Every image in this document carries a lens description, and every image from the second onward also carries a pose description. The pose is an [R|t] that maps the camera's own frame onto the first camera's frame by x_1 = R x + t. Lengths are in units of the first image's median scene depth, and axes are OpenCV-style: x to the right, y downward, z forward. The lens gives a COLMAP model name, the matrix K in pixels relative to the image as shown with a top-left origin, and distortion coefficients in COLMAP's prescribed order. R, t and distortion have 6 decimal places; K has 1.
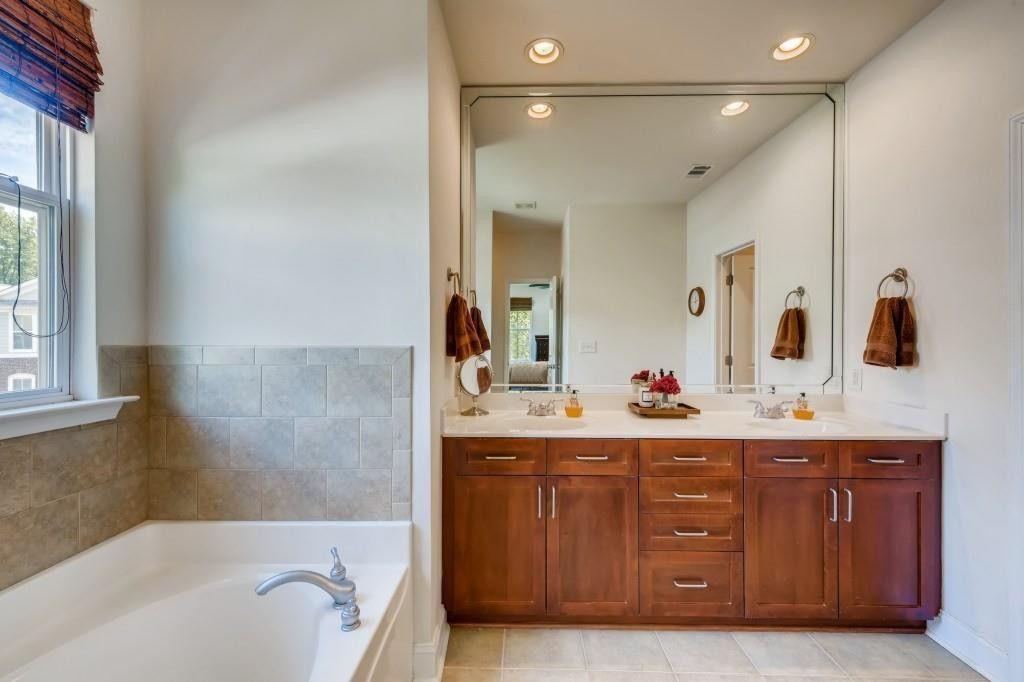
lens RADIAL K [[403.2, 0, 512.0], [0, 403.2, 341.0], [0, 0, 1]] dist [0.001586, 0.000032]
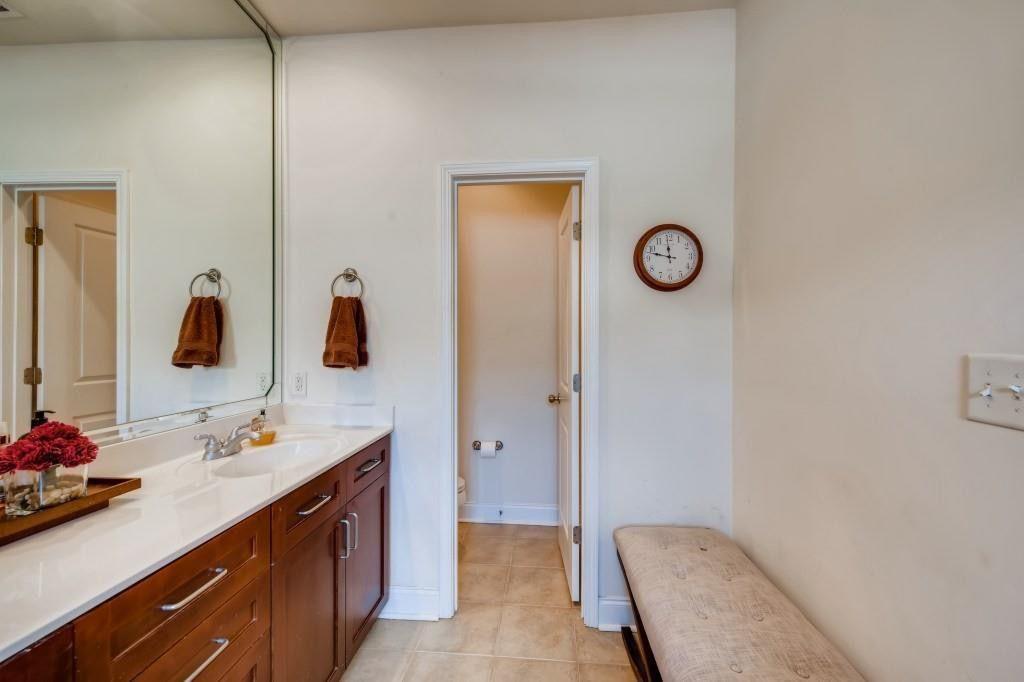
lens RADIAL K [[403.2, 0, 512.0], [0, 403.2, 341.0], [0, 0, 1]] dist [0.001586, 0.000032]
pose [[0.036894, 0.001523, 0.999318, -0.017180], [0.001036, 0.999998, -0.001562, 0.000994], [-0.999319, 0.001093, 0.036892, 0.493517]]
